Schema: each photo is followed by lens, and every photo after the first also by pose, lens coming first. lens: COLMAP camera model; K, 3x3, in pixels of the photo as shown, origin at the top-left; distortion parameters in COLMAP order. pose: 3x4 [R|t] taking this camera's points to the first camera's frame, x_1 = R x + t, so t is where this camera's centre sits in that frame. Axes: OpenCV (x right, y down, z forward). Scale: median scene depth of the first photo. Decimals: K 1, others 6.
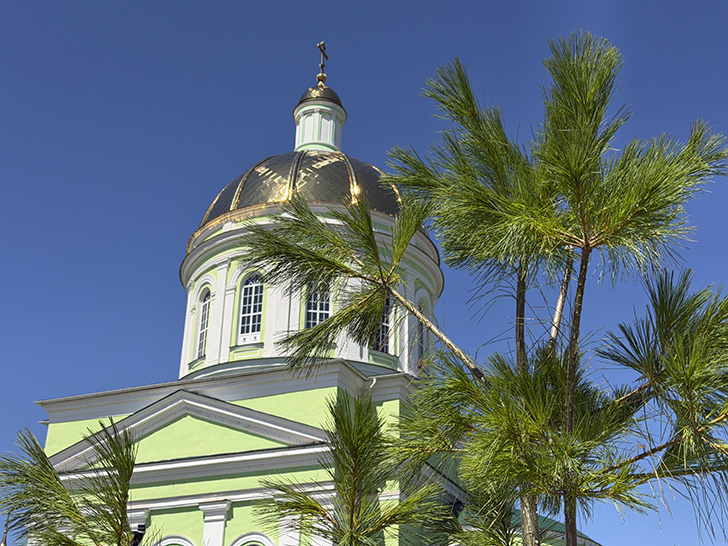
lens RADIAL K [[1010.8, 0, 364.0], [0, 1010.8, 273.0], [0, 0, 1]] dist [0.017712, 0.017256]
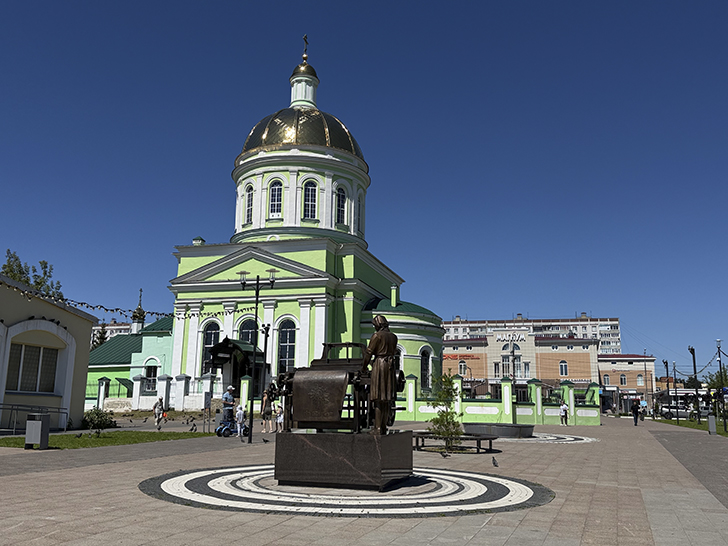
lens RADIAL K [[689.1, 0, 364.0], [0, 689.1, 273.0], [0, 0, 1]] dist [0.095028, -0.005919]
pose [[0.993522, 0.018906, 0.112056, -0.087104], [-0.045501, 0.969754, 0.239807, -0.155645], [-0.104133, -0.243352, 0.964332, -0.353872]]
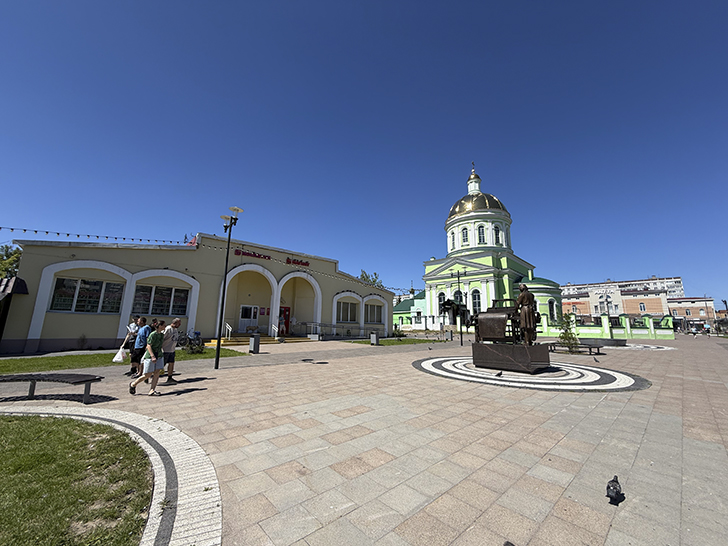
lens RADIAL K [[287.1, 0, 364.0], [0, 287.1, 273.0], [0, 0, 1]] dist [0.000613, 0.000011]
pose [[0.930804, -0.069965, -0.358761, -0.082045], [0.155038, 0.964415, 0.214167, -0.145881], [0.331011, -0.254969, 0.908528, -0.326014]]
